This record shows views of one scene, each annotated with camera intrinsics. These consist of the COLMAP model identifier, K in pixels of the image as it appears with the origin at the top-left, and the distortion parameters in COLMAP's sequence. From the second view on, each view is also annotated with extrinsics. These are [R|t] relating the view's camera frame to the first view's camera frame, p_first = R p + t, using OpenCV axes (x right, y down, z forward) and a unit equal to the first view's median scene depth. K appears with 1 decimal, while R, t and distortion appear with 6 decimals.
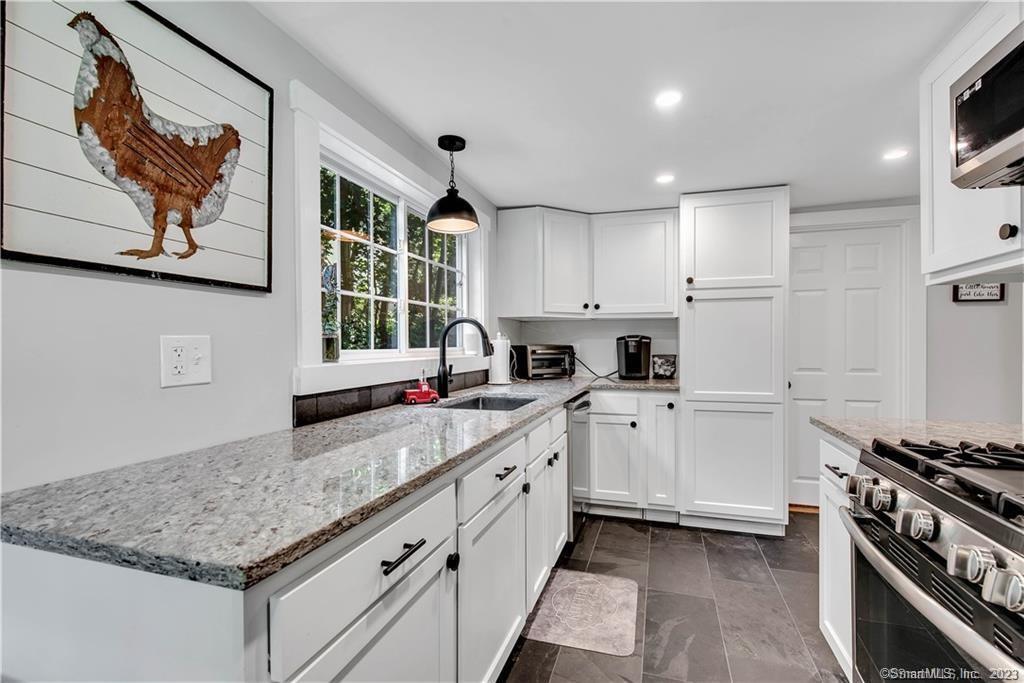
lens RADIAL K [[472.8, 0, 508.5], [0, 472.8, 345.7], [0, 0, 1]] dist [-0.001384, -0.000074]
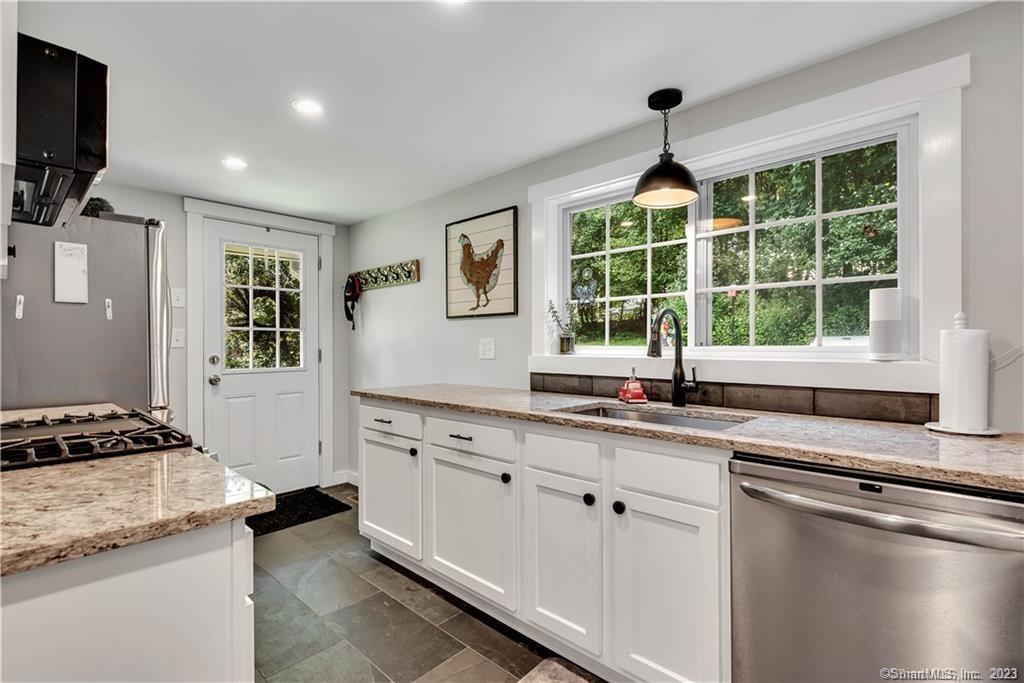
lens RADIAL K [[472.8, 0, 508.4], [0, 472.8, 342.8], [0, 0, 1]] dist [-0.001384, -0.000074]
pose [[-0.425608, 0.003132, -0.904902, 1.399980], [0.003122, 0.999993, 0.001993, -0.004293], [0.904902, -0.001977, -0.425615, 2.054386]]
